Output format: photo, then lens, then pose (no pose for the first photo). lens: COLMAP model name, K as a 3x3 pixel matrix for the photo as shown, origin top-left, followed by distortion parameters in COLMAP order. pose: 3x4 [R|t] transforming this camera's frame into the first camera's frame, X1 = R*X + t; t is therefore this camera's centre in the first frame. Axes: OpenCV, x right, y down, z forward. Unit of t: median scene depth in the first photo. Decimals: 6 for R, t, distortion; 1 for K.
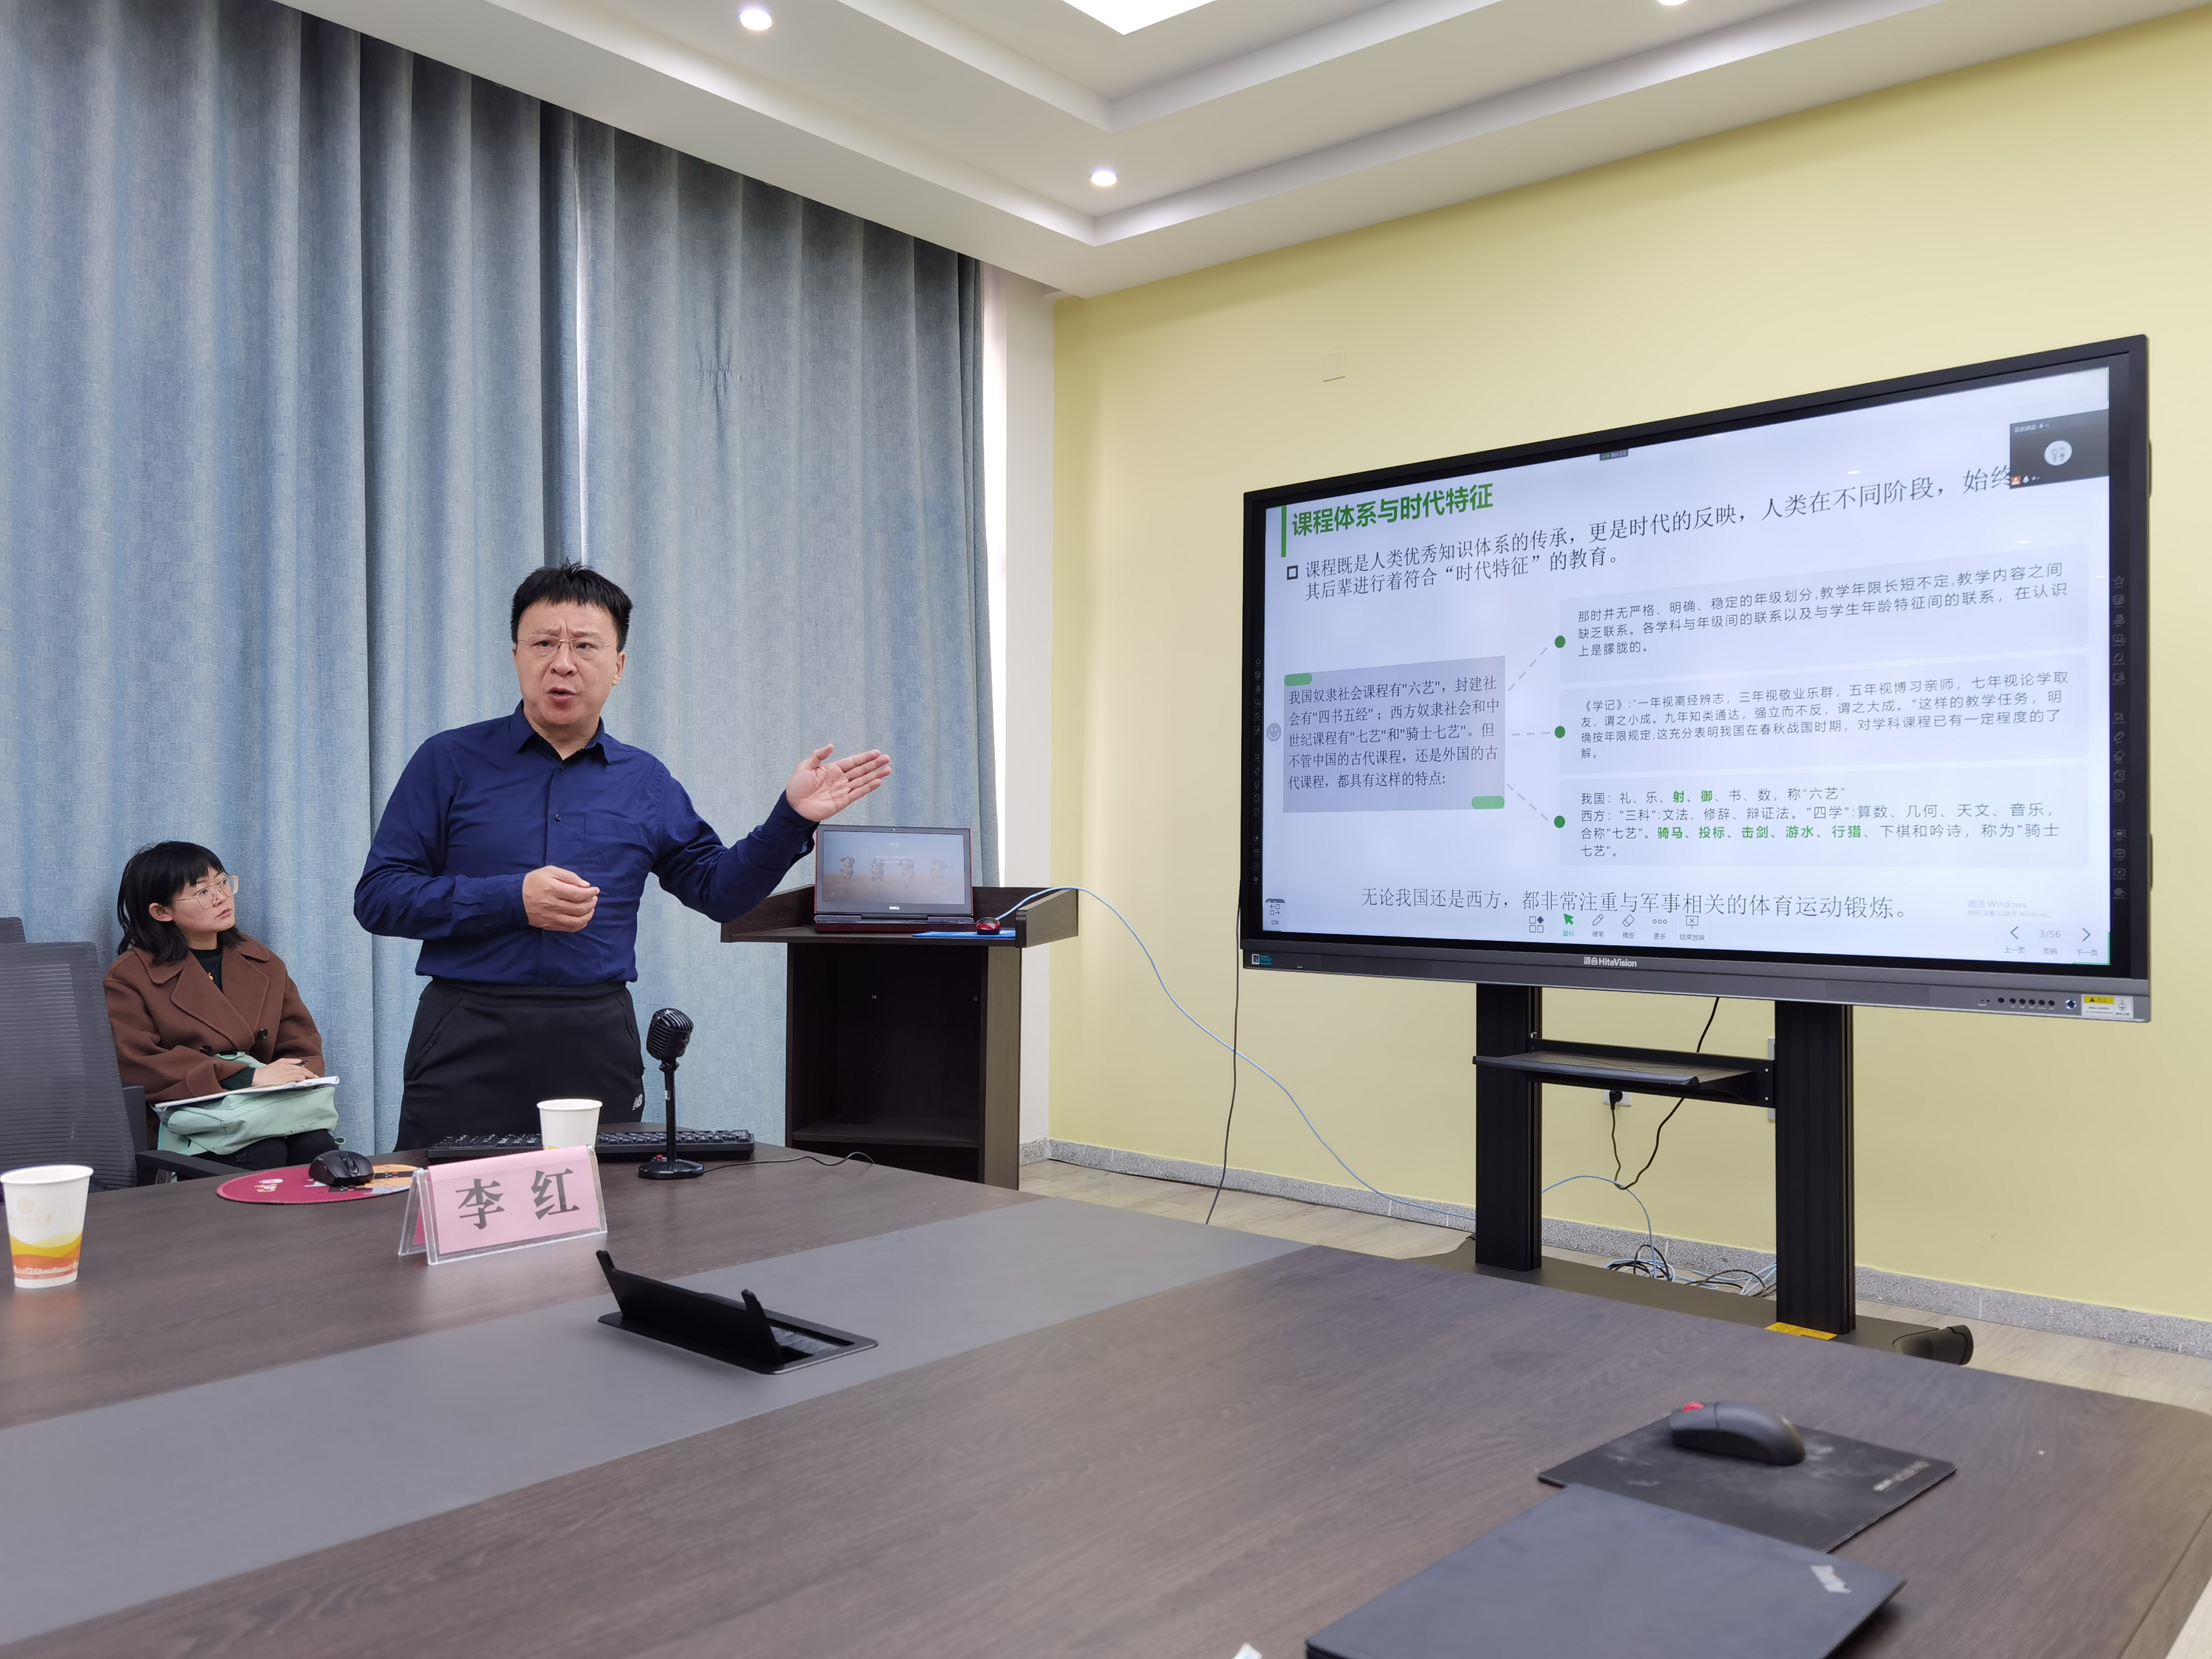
lens RADIAL K [[1749.4, 0, 1114.1], [0, 1749.4, 826.8], [0, 0, 1]] dist [0.011939, 0.005409]
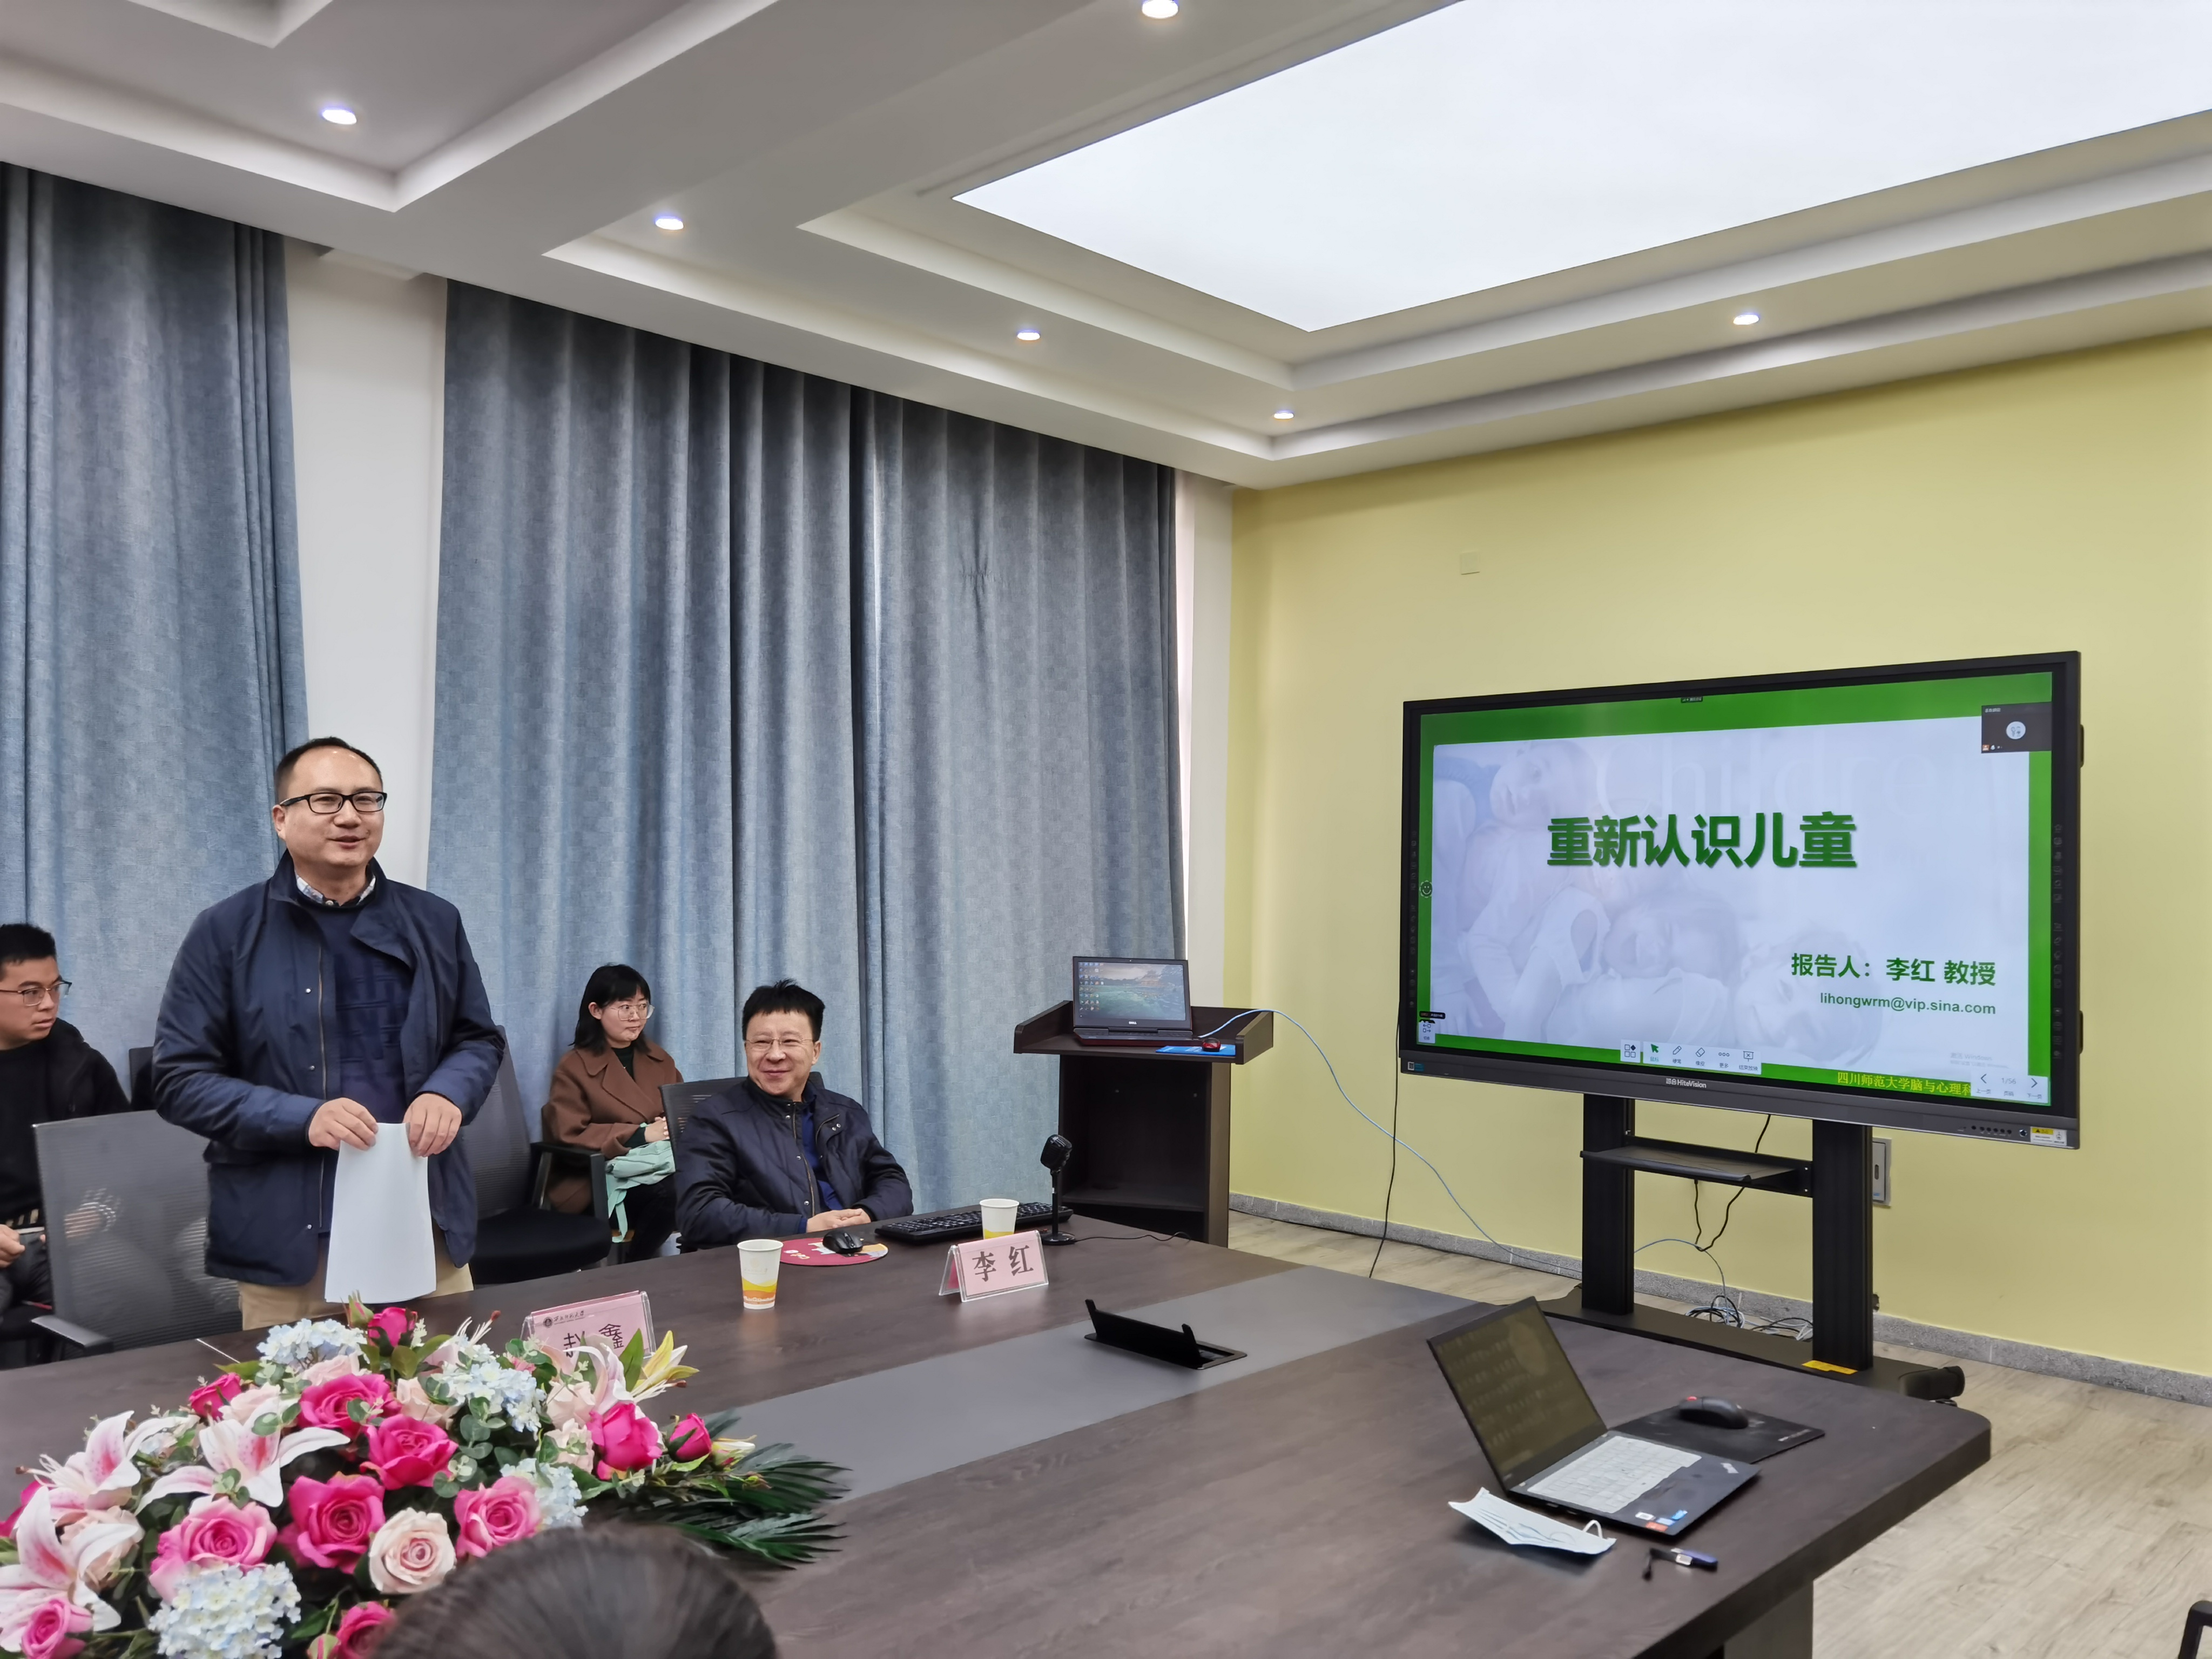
lens RADIAL K [[1749.4, 0, 1113.9], [0, 1749.4, 829.6], [0, 0, 1]] dist [0.011939, 0.005409]
pose [[0.998092, 0.009700, -0.060981, -0.062112], [-0.010285, 0.999904, -0.009272, -0.087113], [0.060885, 0.009882, 0.998096, -0.311317]]
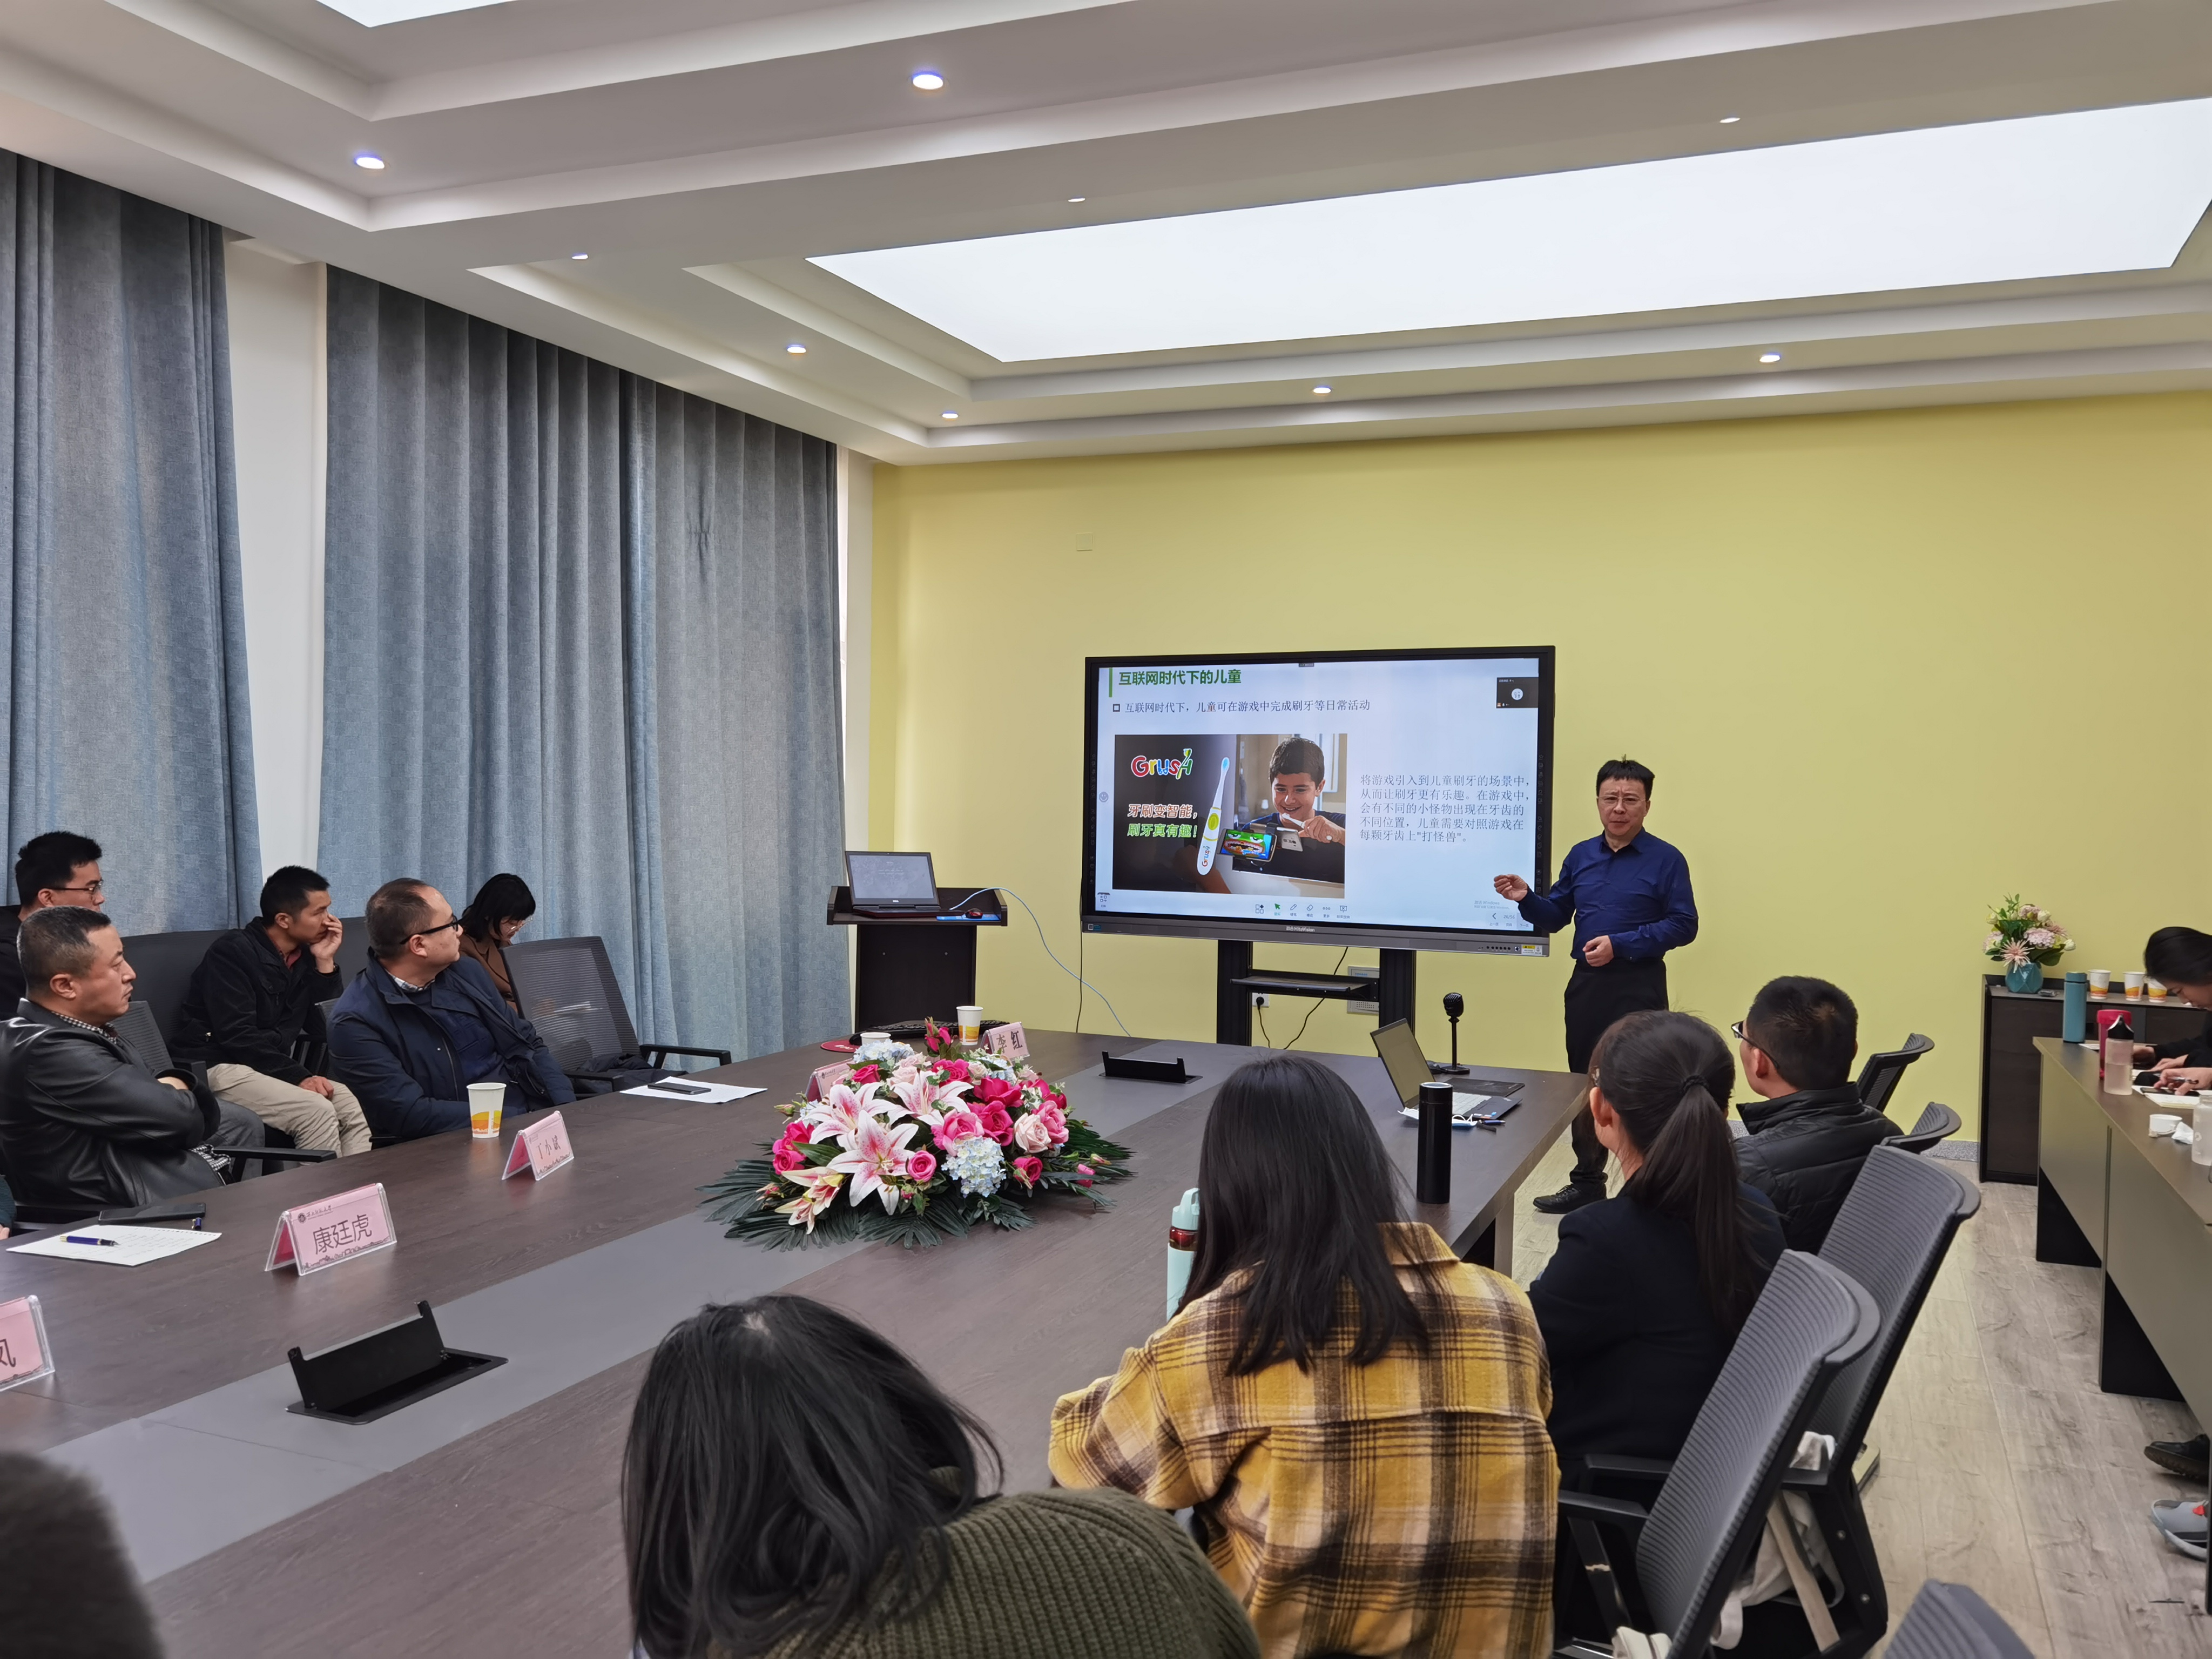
lens RADIAL K [[1749.4, 0, 1102.8], [0, 1749.4, 830.4], [0, 0, 1]] dist [0.011939, 0.005409]
pose [[0.950217, 0.002114, 0.311582, -0.466816], [-0.015282, 0.999090, 0.039828, -0.093397], [-0.311214, -0.042607, 0.949384, -0.674750]]
